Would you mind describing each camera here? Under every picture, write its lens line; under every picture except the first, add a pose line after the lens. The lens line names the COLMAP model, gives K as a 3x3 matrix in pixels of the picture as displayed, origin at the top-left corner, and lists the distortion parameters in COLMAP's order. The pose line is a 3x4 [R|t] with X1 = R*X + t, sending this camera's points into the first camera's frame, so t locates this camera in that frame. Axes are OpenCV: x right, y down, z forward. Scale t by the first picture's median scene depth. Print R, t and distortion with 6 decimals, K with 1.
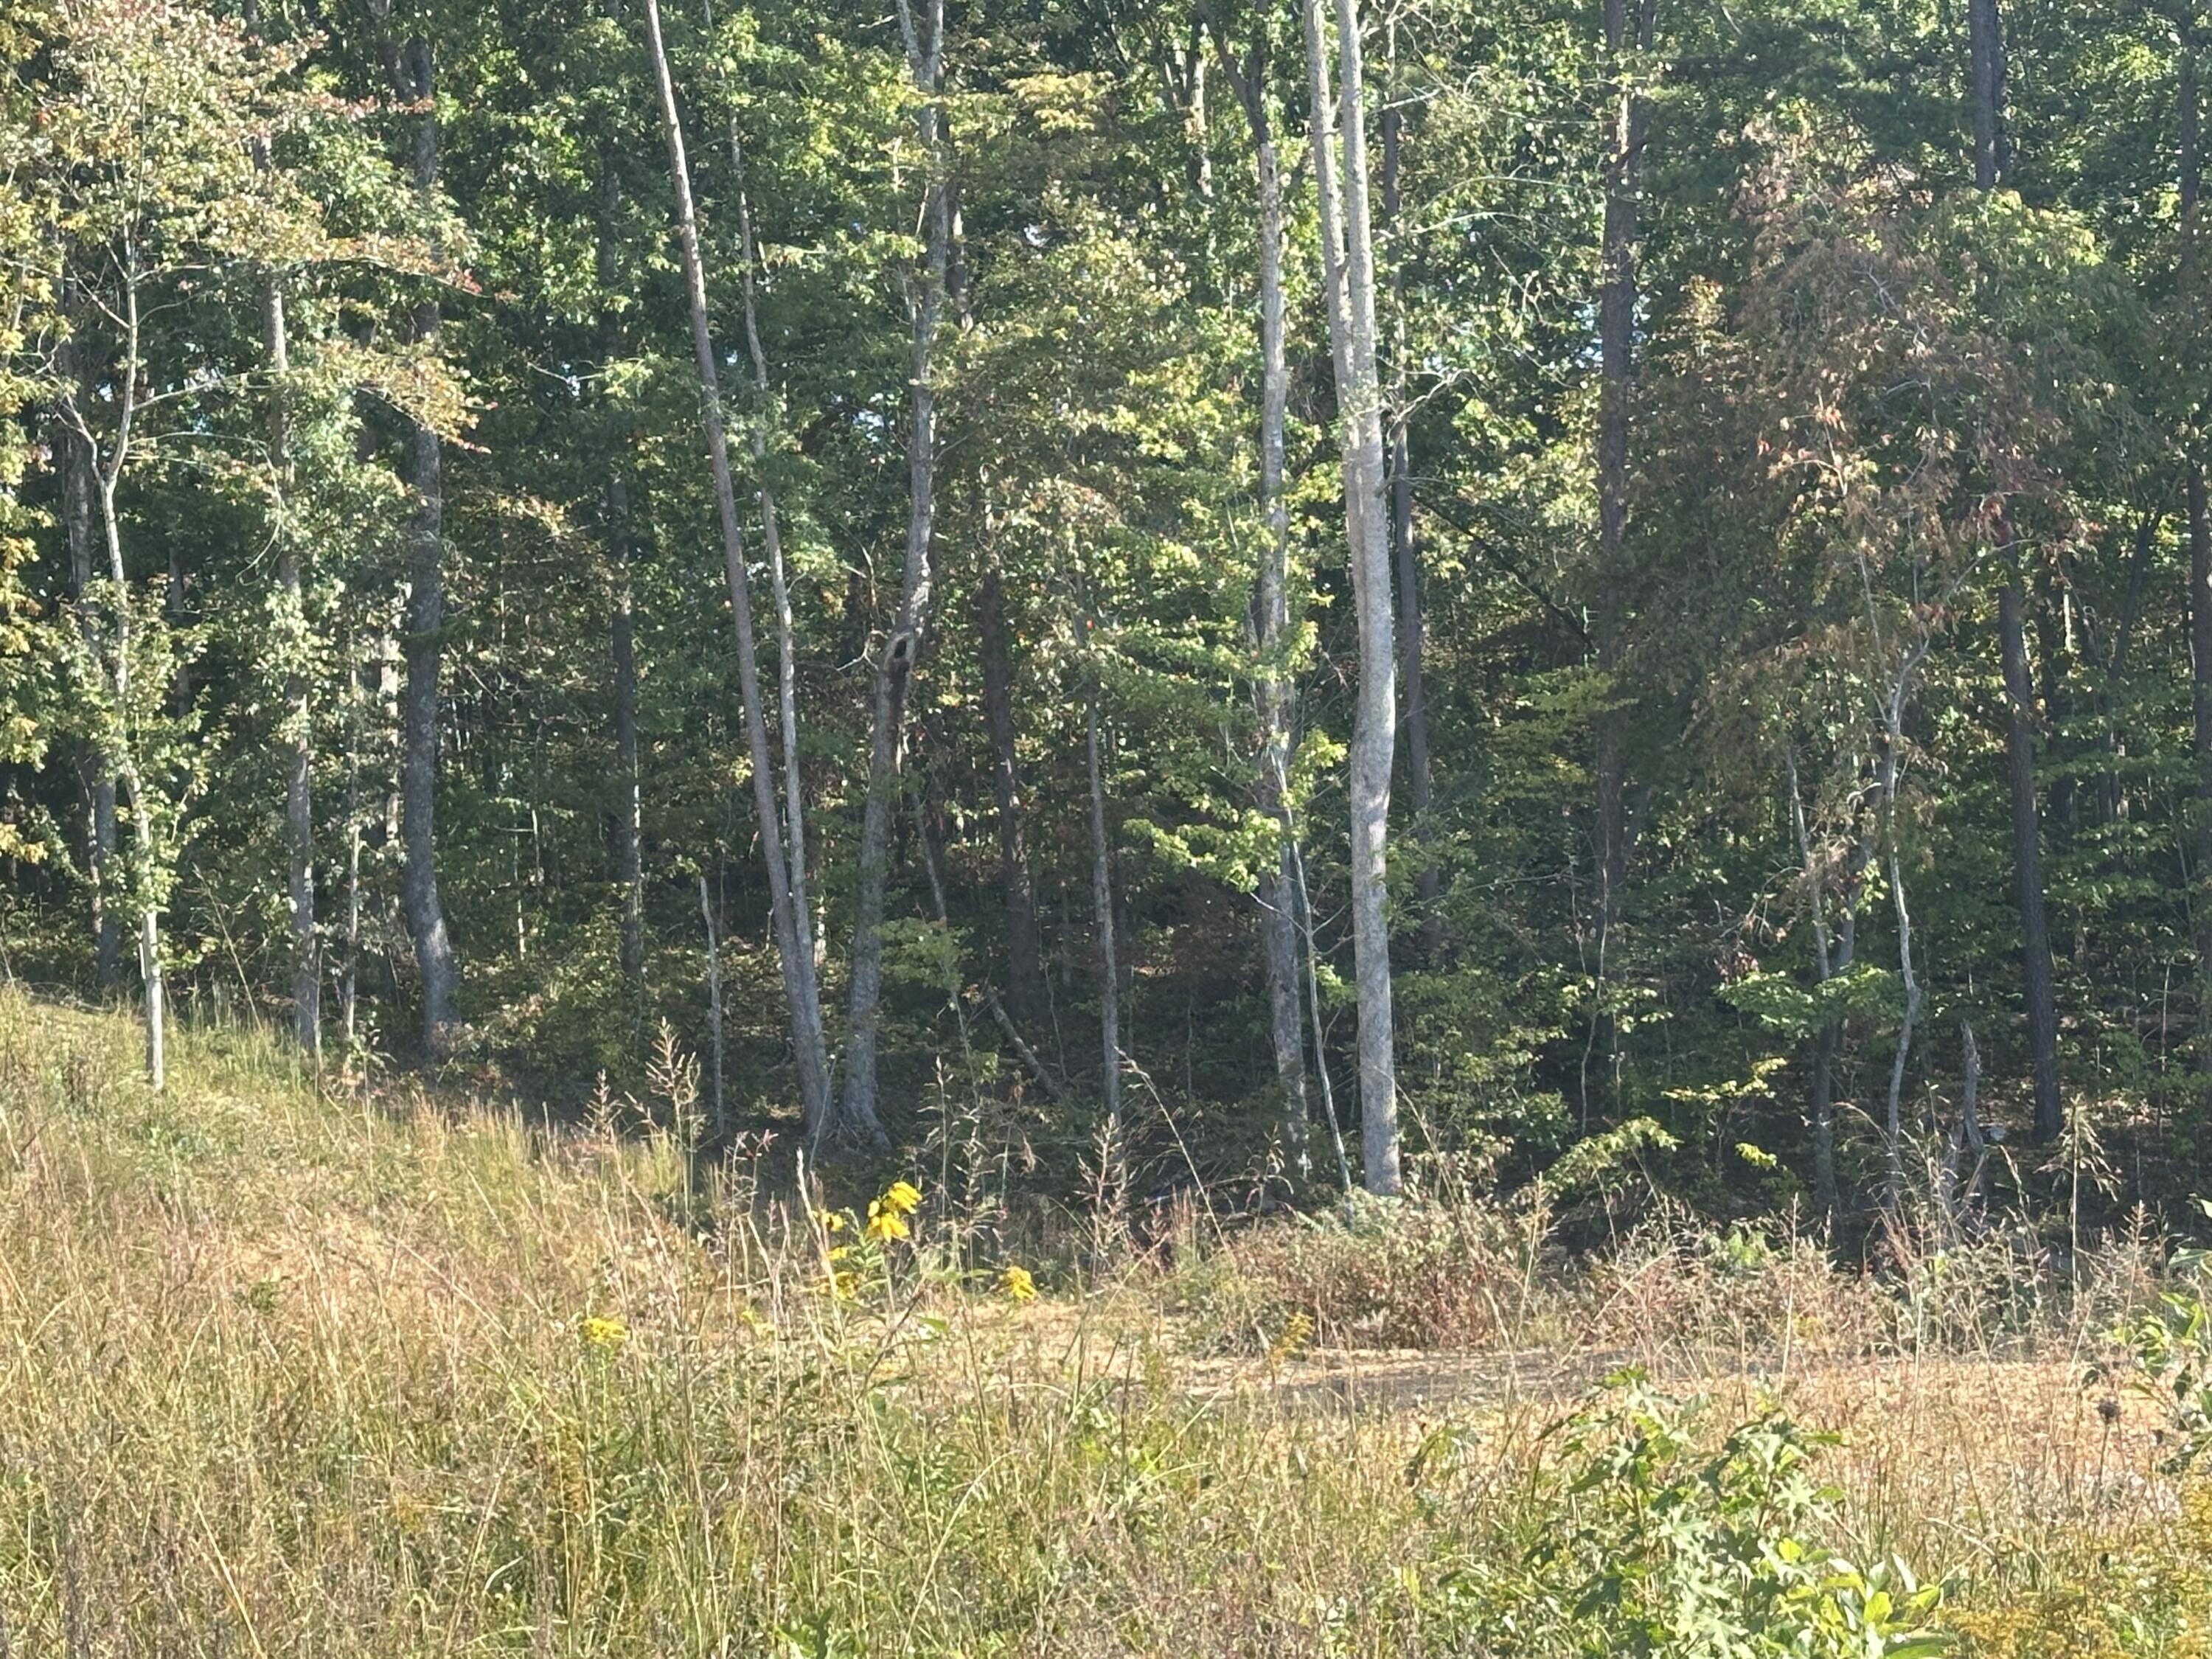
lens RADIAL K [[4826.1, 0, 1137.3], [0, 4826.1, 841.6], [0, 0, 1]] dist [0.173023, 0.000000]
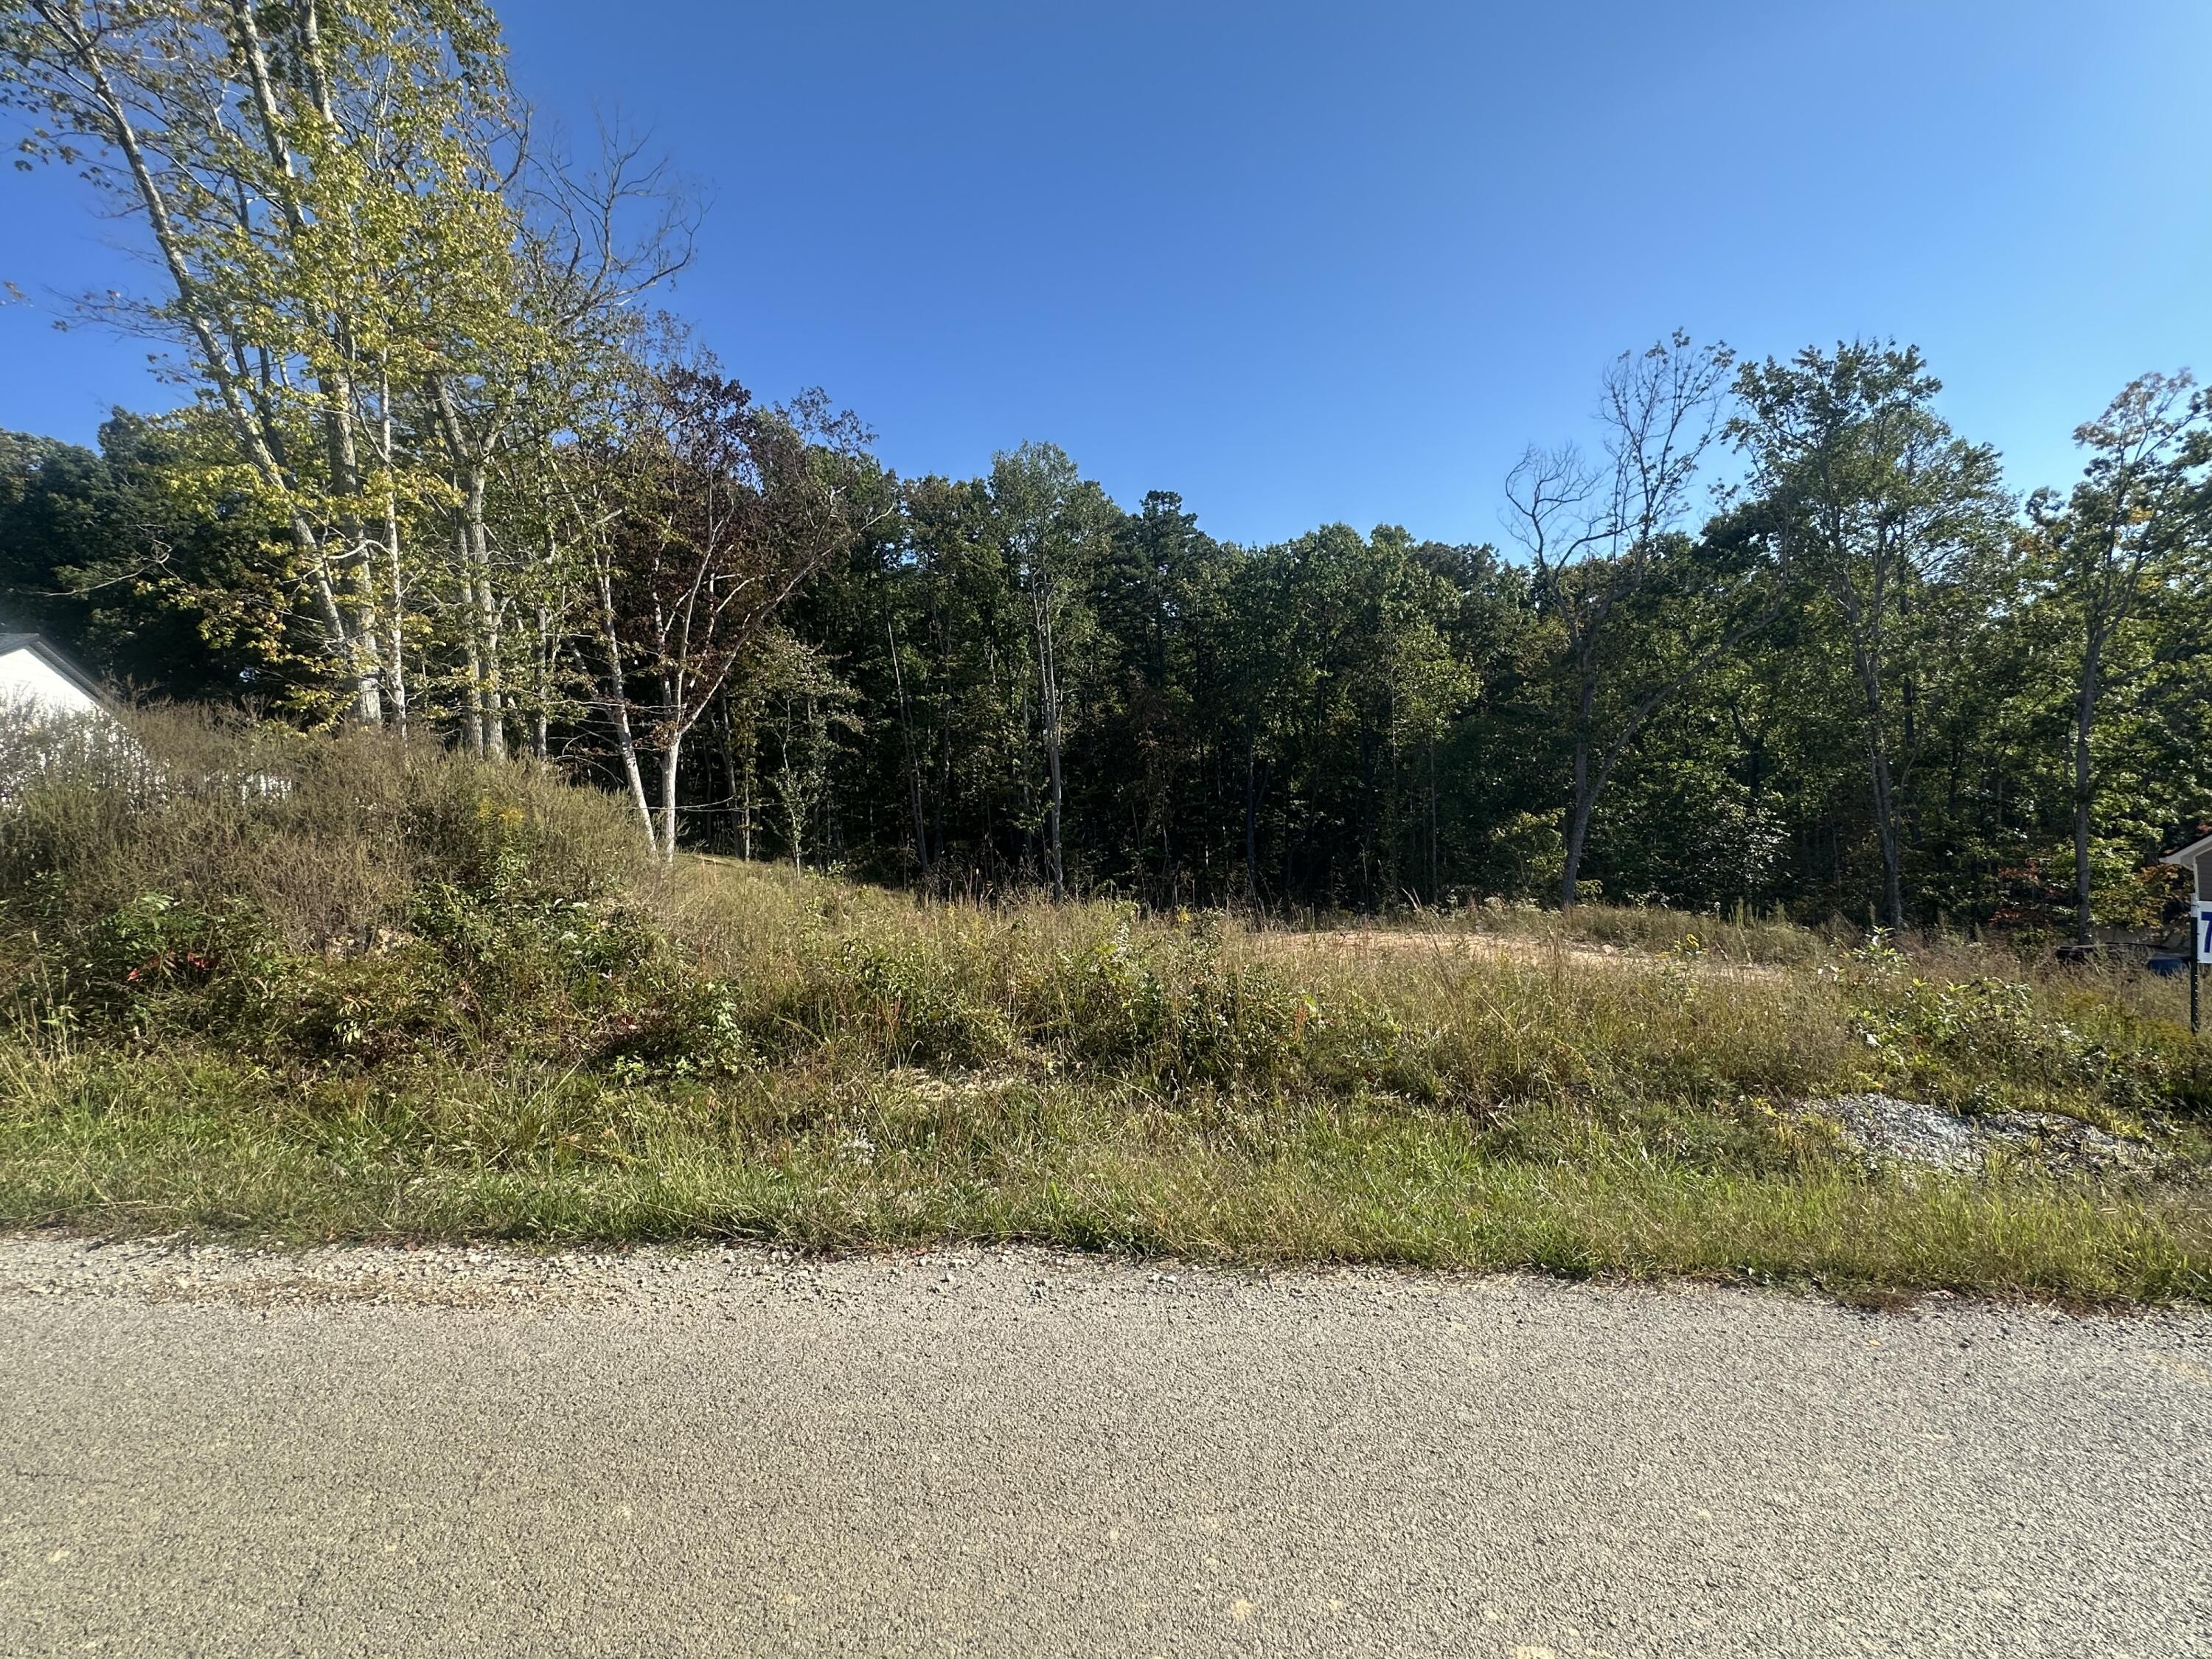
lens RADIAL K [[1024.0, 0, 1105.1], [0, 1024.0, 837.9], [0, 0, 1]] dist [-0.004392, -0.000546]
pose [[0.977392, -0.014898, 0.210909, -0.115712], [0.010287, 0.999684, 0.022945, -0.007325], [-0.211184, -0.020256, 0.977236, 0.020049]]
